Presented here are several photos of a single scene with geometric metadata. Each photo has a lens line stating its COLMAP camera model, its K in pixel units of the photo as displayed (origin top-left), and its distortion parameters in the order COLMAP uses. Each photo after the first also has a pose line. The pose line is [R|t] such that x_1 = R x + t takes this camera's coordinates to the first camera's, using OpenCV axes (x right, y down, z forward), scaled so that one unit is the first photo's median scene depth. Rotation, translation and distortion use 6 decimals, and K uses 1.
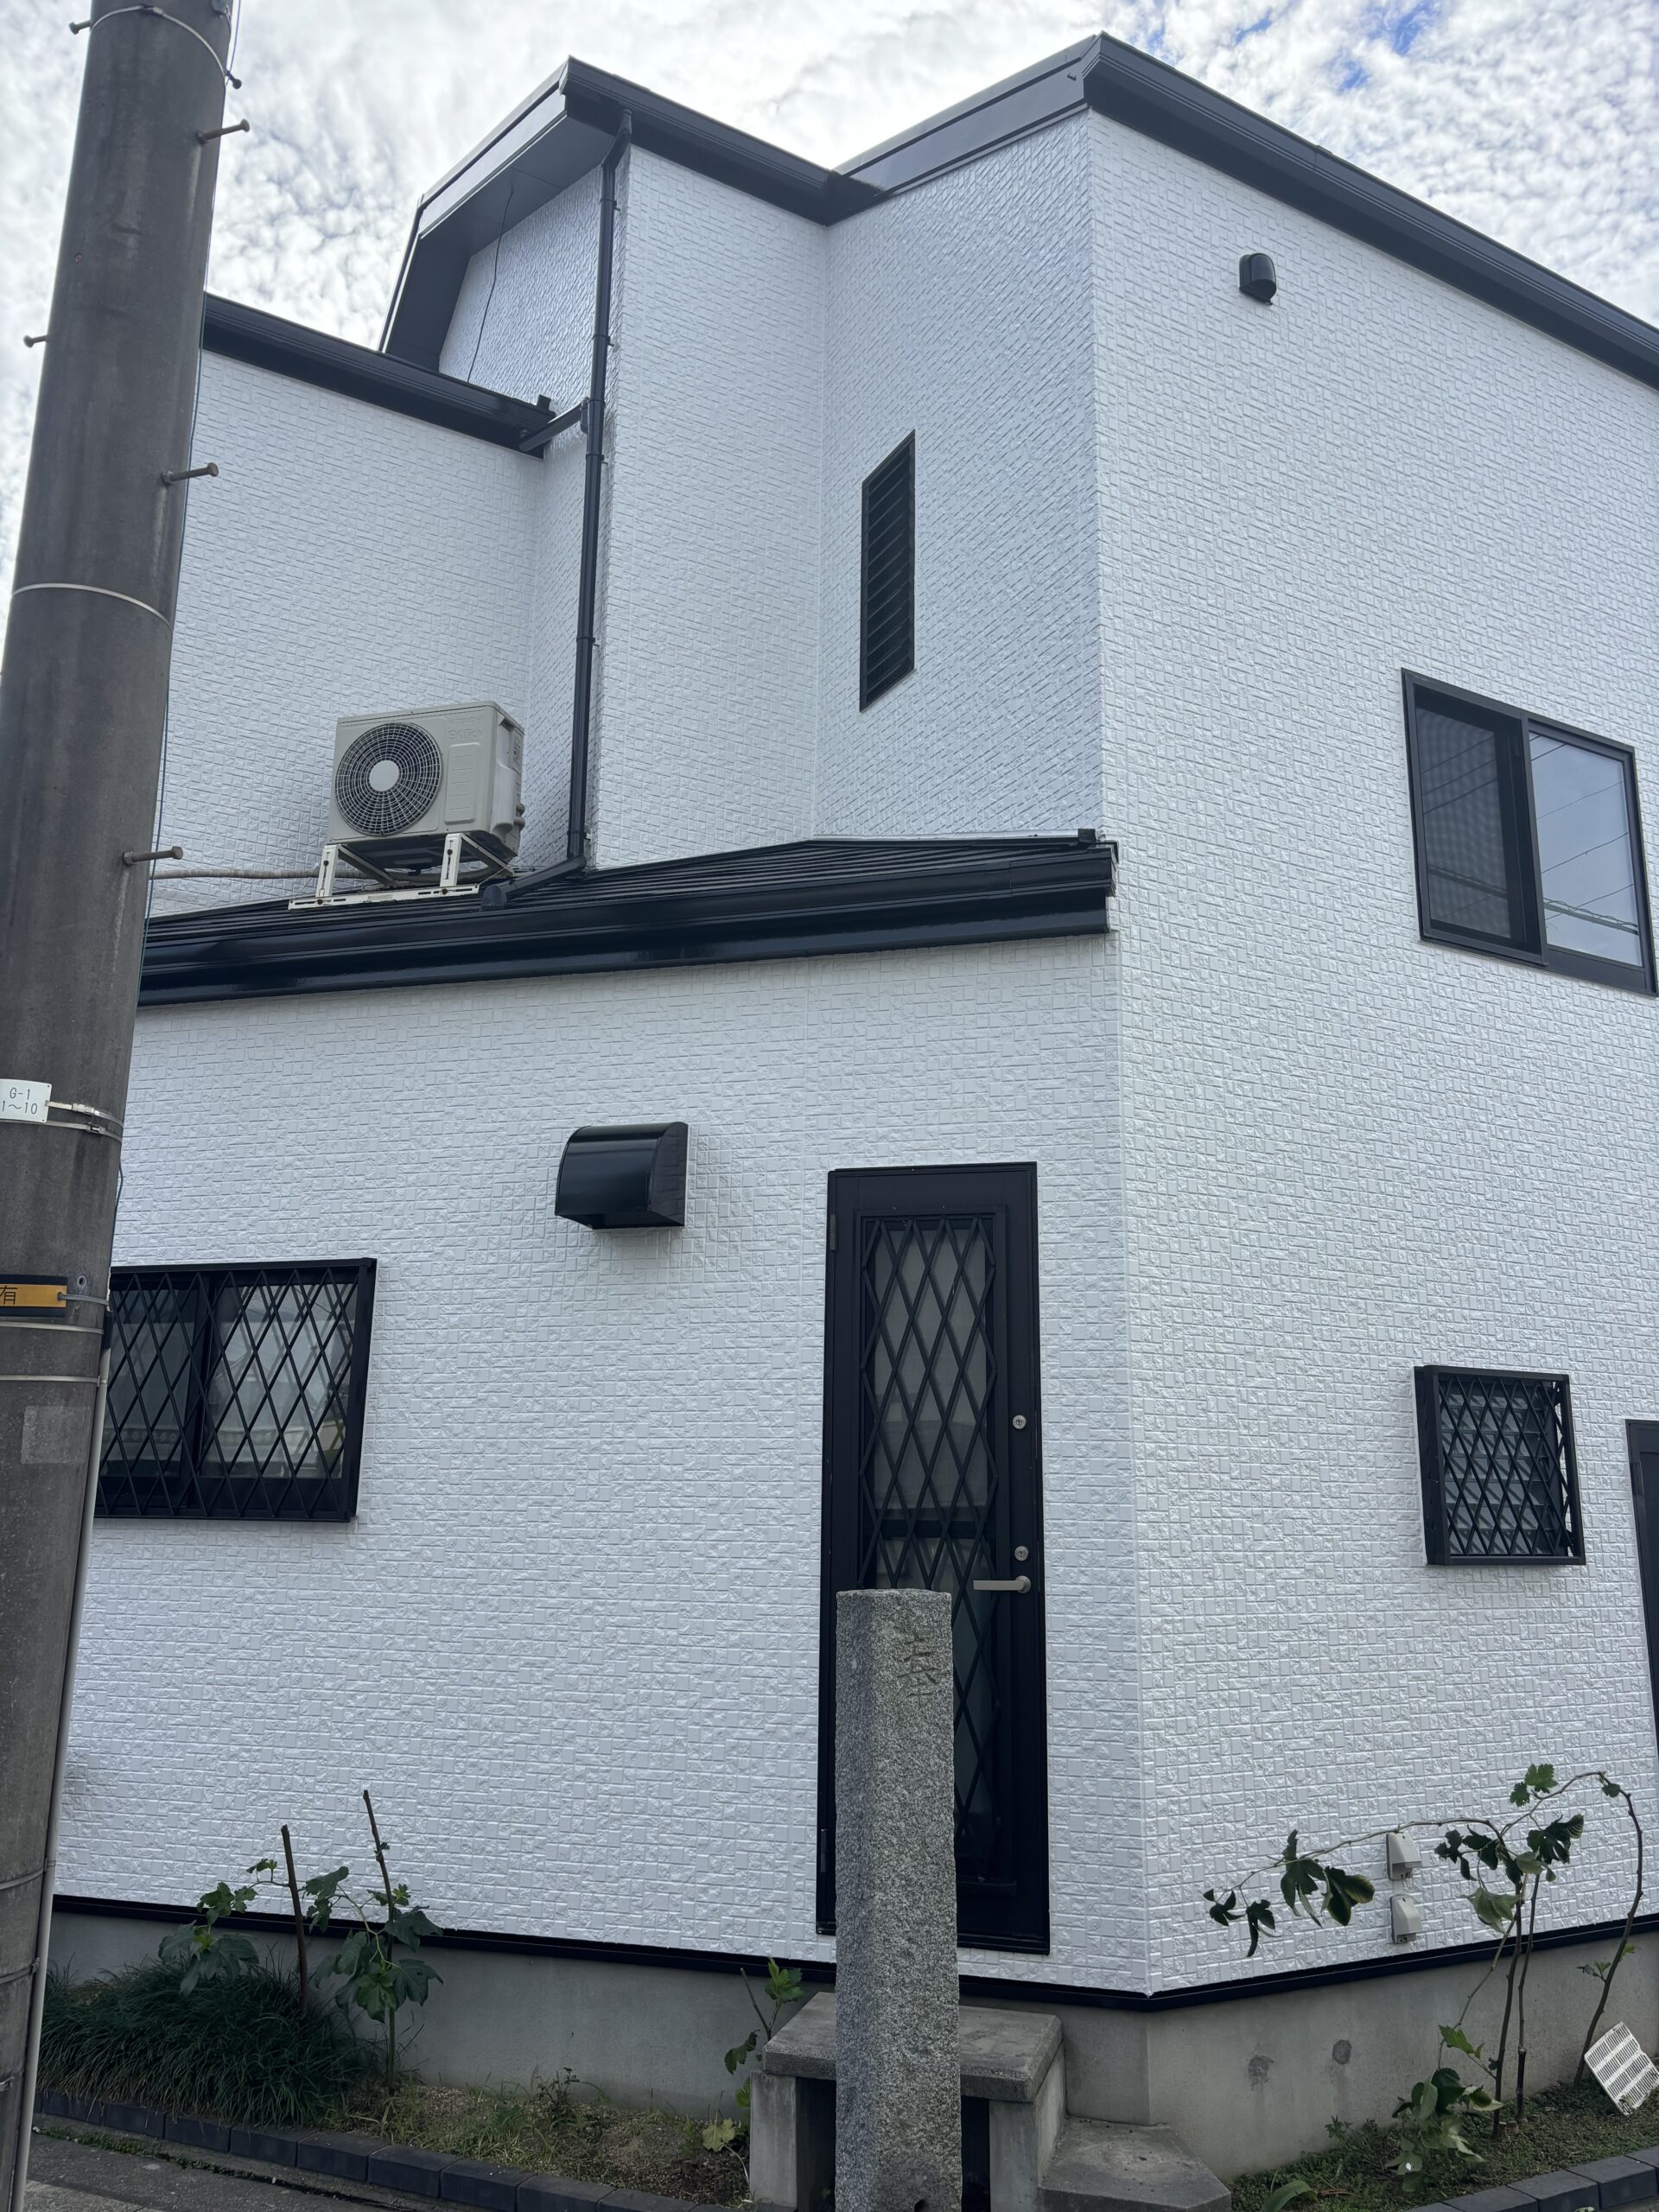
lens RADIAL K [[1665.3, 0, 827.6], [0, 1665.3, 1119.6], [0, 0, 1]] dist [0.003500, -0.028999]
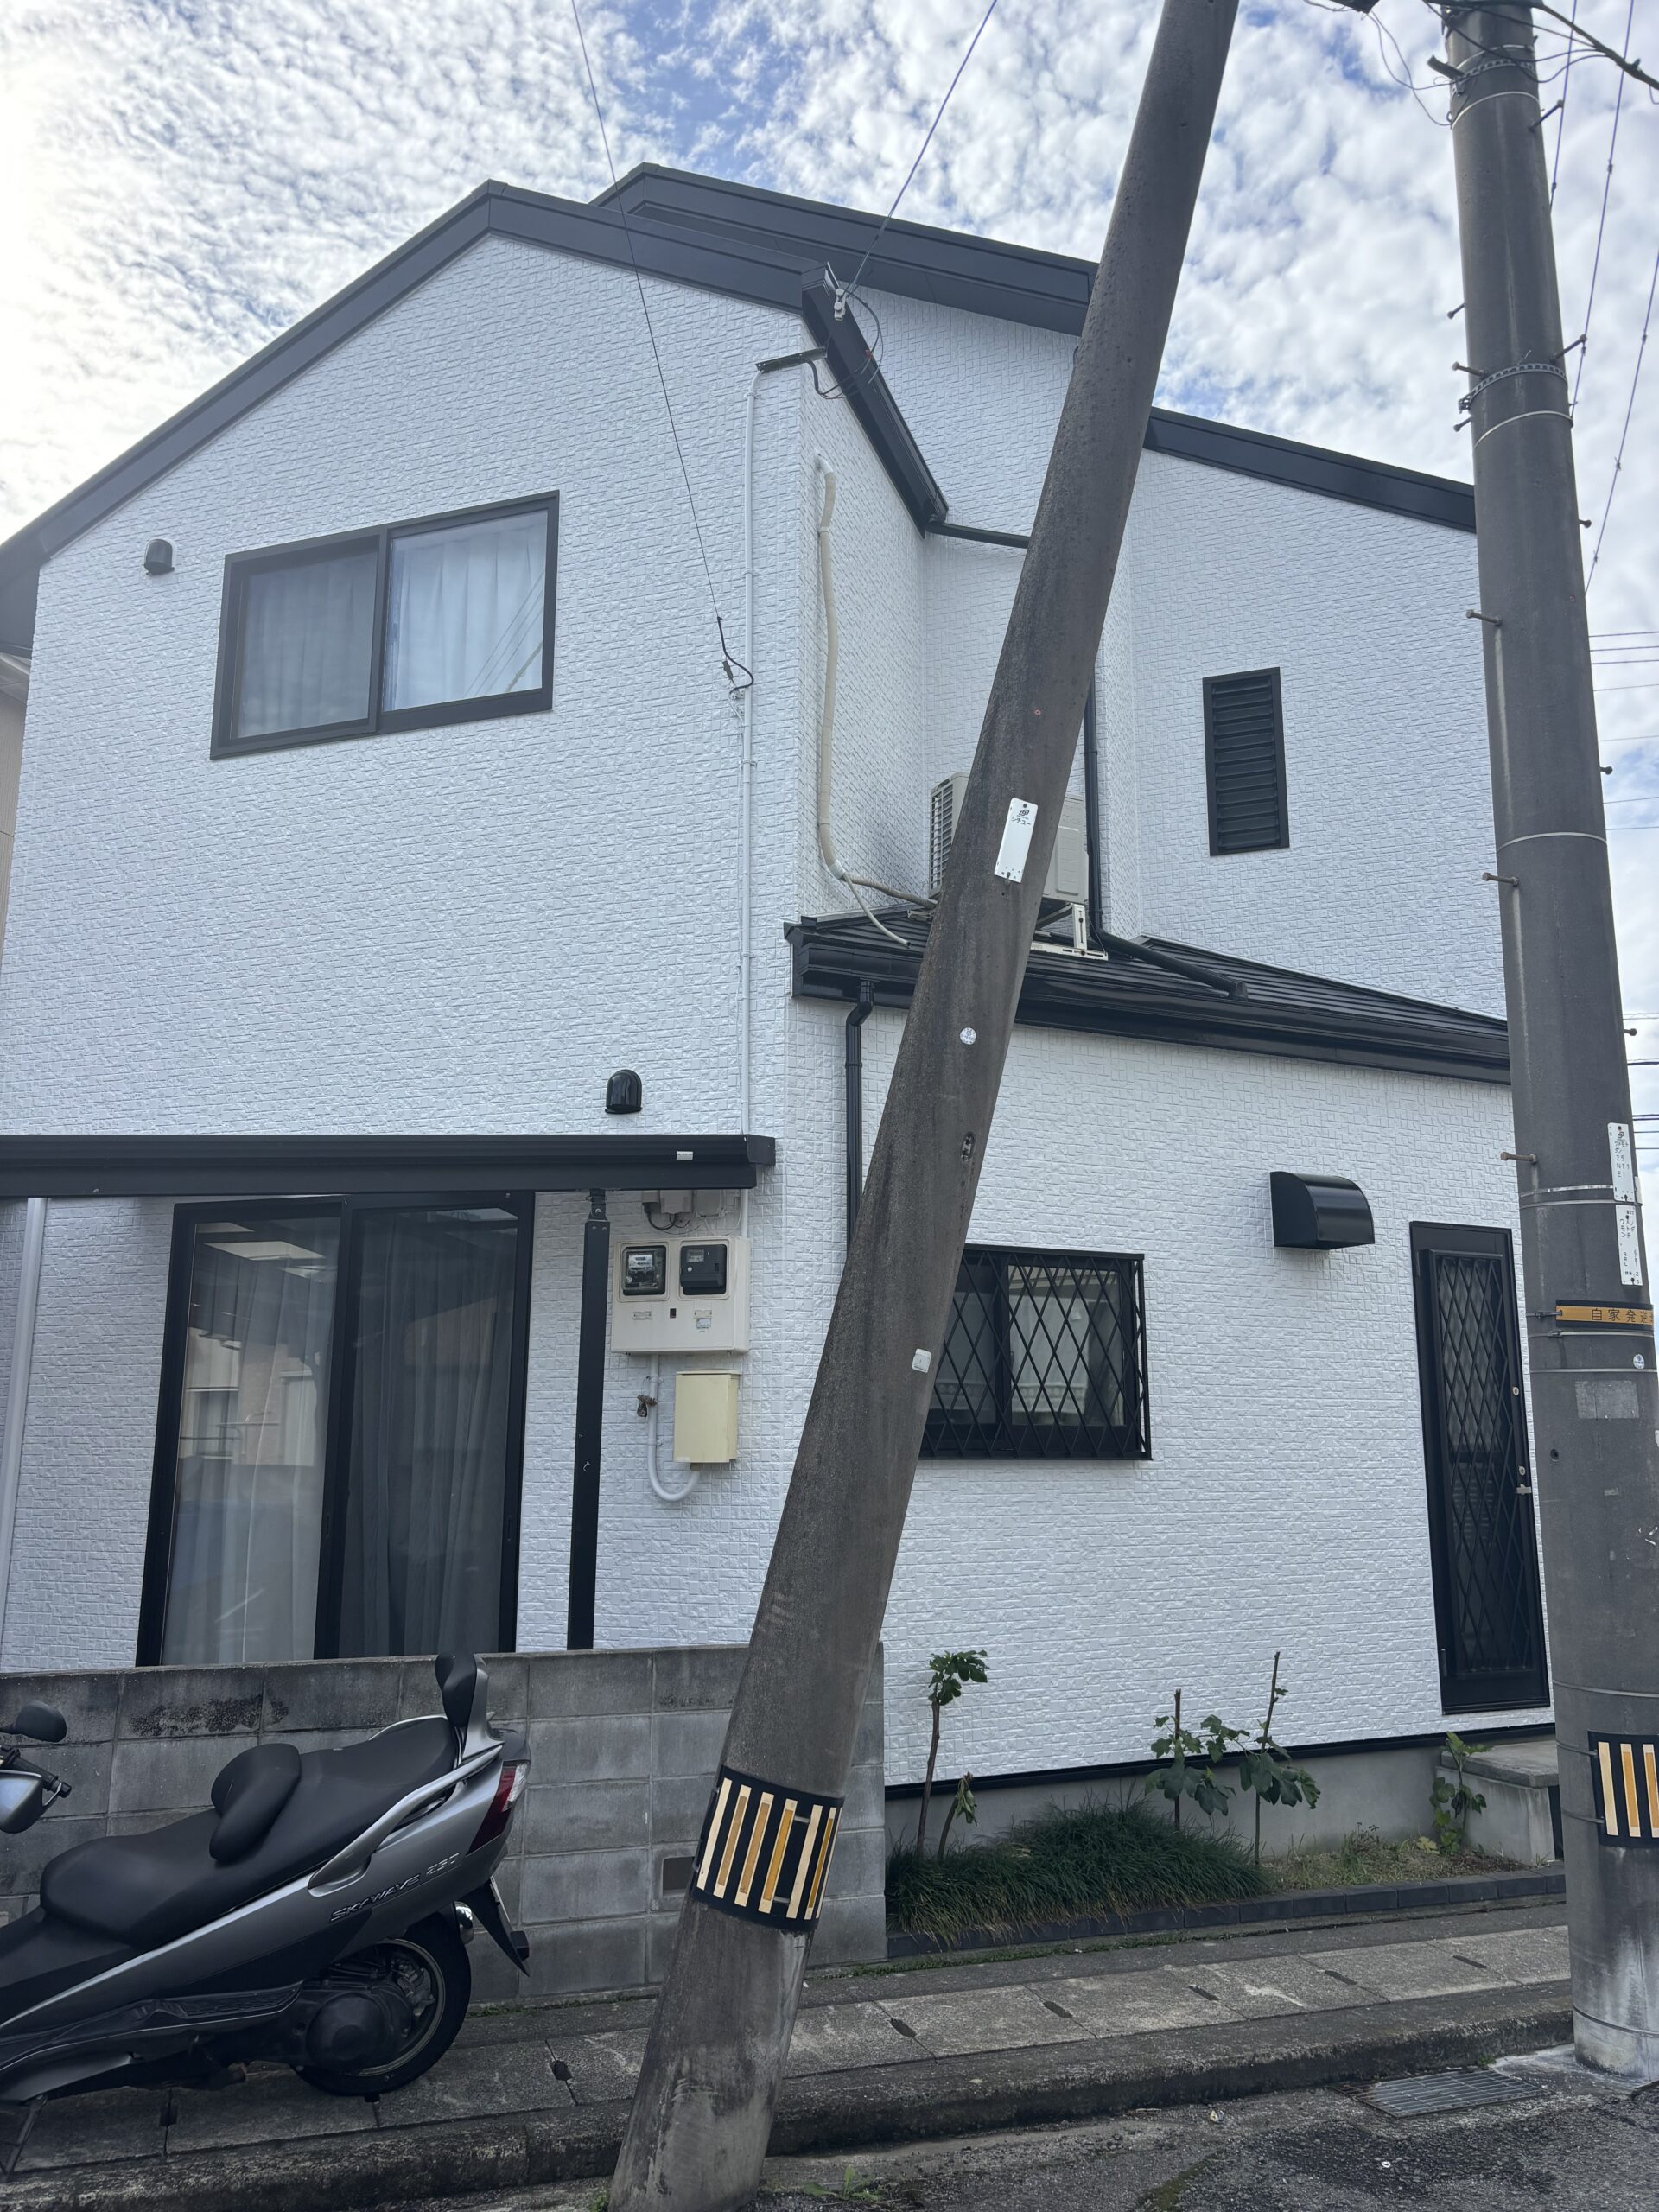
lens RADIAL K [[1692.1, 0, 829.5], [0, 1692.1, 1106.0], [0, 0, 1]] dist [0.000456, -0.008750]
pose [[0.735535, 0.121483, 0.666505, -1.328723], [-0.156963, 0.987581, -0.006785, 0.017990], [-0.659052, -0.099626, 0.745469, 0.207082]]
